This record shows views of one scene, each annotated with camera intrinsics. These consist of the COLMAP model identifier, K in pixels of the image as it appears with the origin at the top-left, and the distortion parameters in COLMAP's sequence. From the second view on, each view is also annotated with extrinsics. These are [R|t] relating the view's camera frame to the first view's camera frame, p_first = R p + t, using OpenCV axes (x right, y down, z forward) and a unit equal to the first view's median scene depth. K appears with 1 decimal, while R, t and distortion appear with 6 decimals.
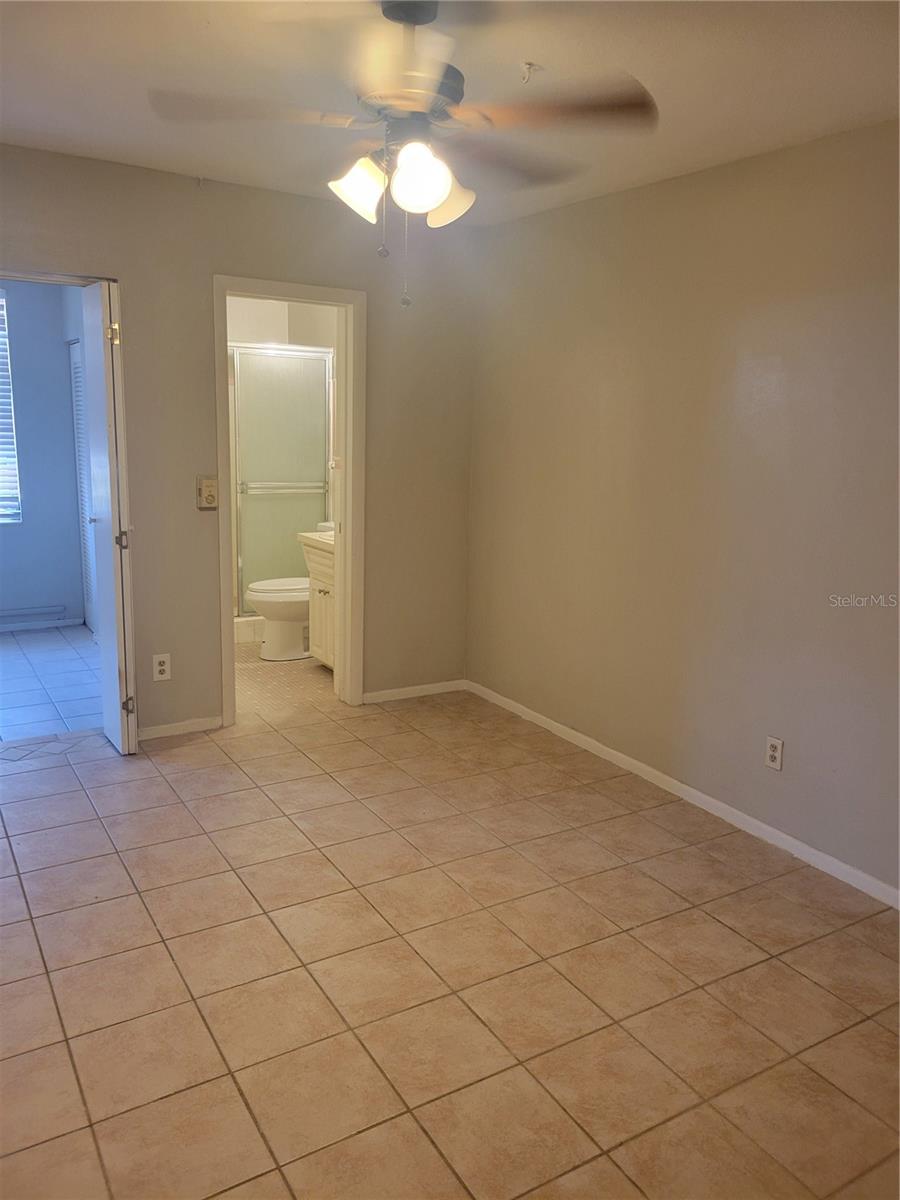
lens RADIAL K [[904.7, 0, 461.3], [0, 904.7, 597.3], [0, 0, 1]] dist [0.039901, -0.023257]
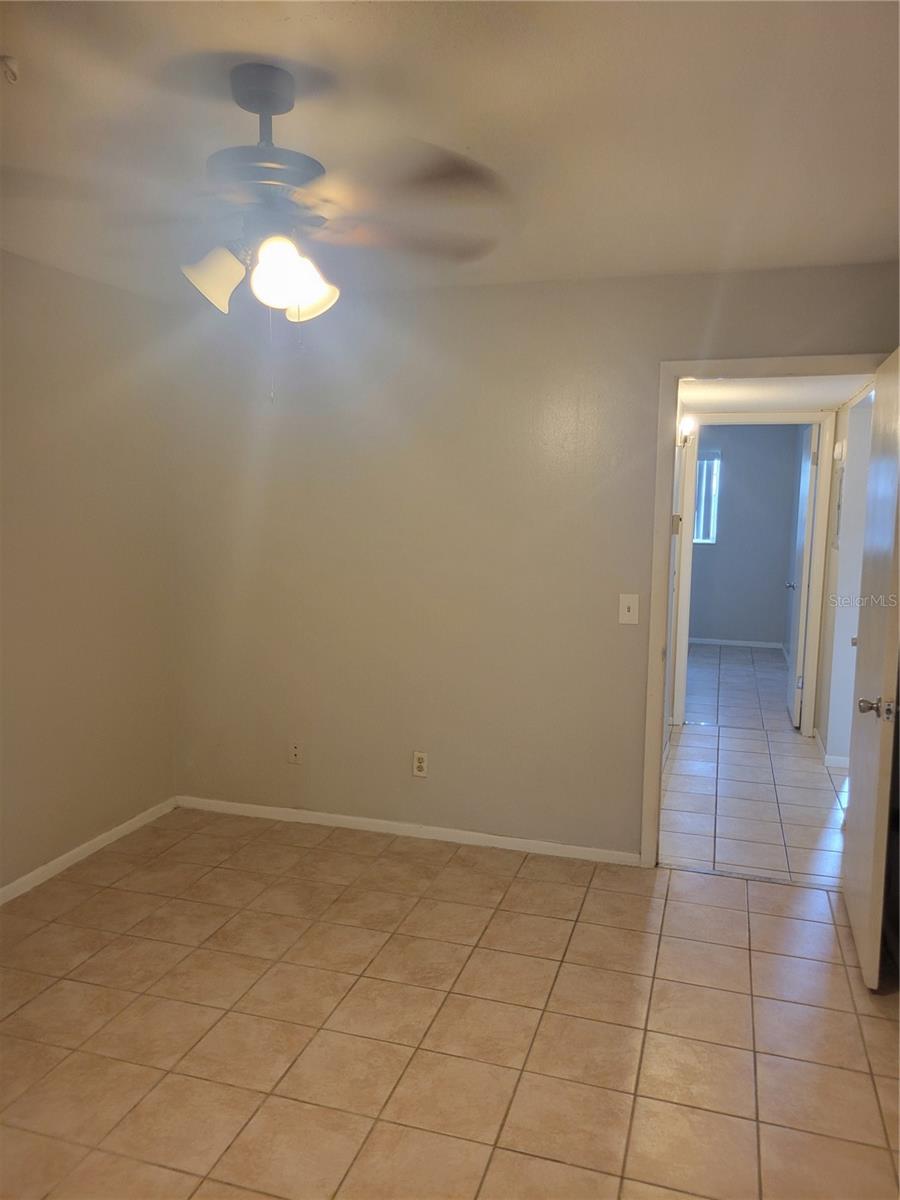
lens RADIAL K [[904.7, 0, 442.8], [0, 904.7, 576.2], [0, 0, 1]] dist [0.039901, -0.023257]
pose [[-0.649194, -0.111602, 0.752391, -0.893800], [0.117183, 0.962693, 0.243906, -0.353584], [-0.751542, 0.246510, -0.611896, 1.470859]]
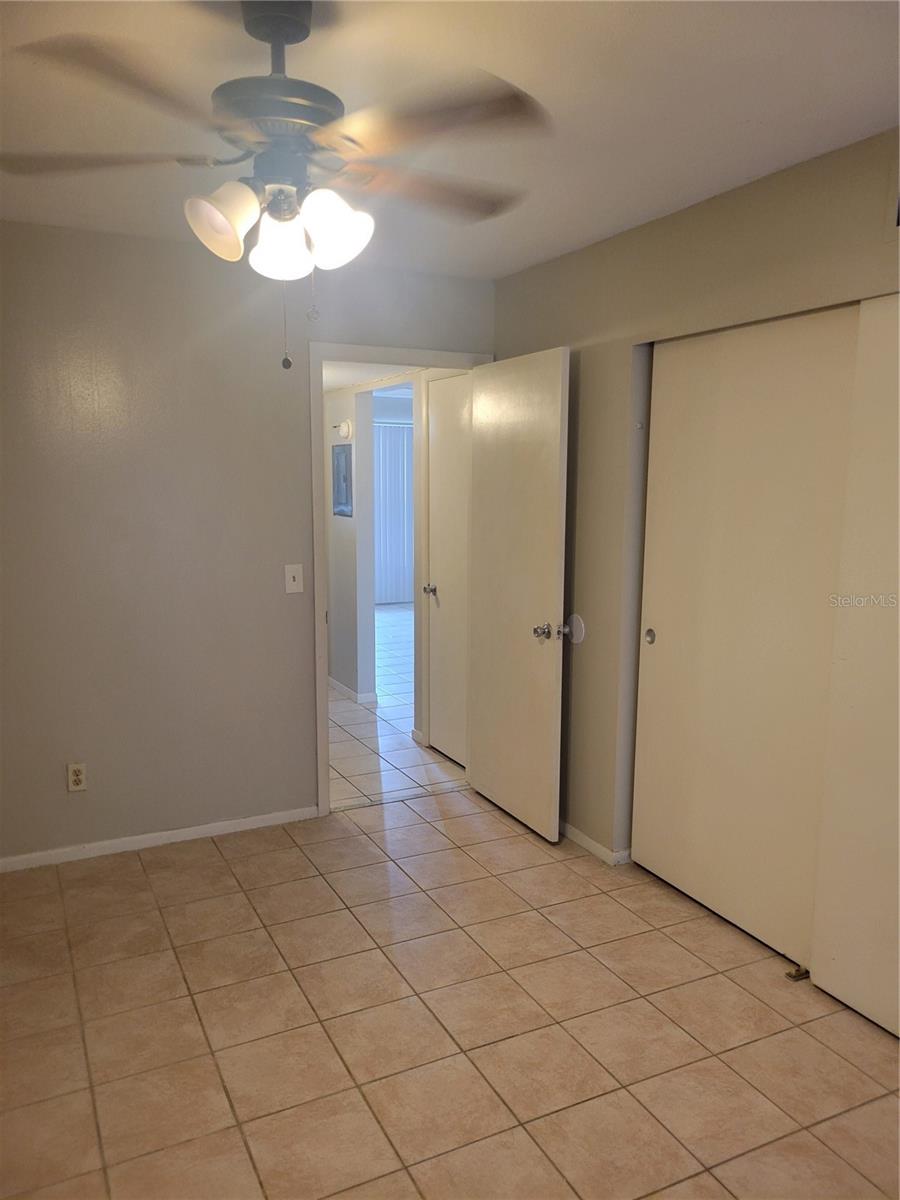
lens RADIAL K [[904.7, 0, 458.5], [0, 904.7, 600.1], [0, 0, 1]] dist [0.039901, -0.023257]
pose [[-0.995214, -0.052226, 0.082587, -0.301006], [-0.021590, 0.941822, 0.335418, -0.401509], [-0.095300, 0.332030, -0.938443, 1.839103]]
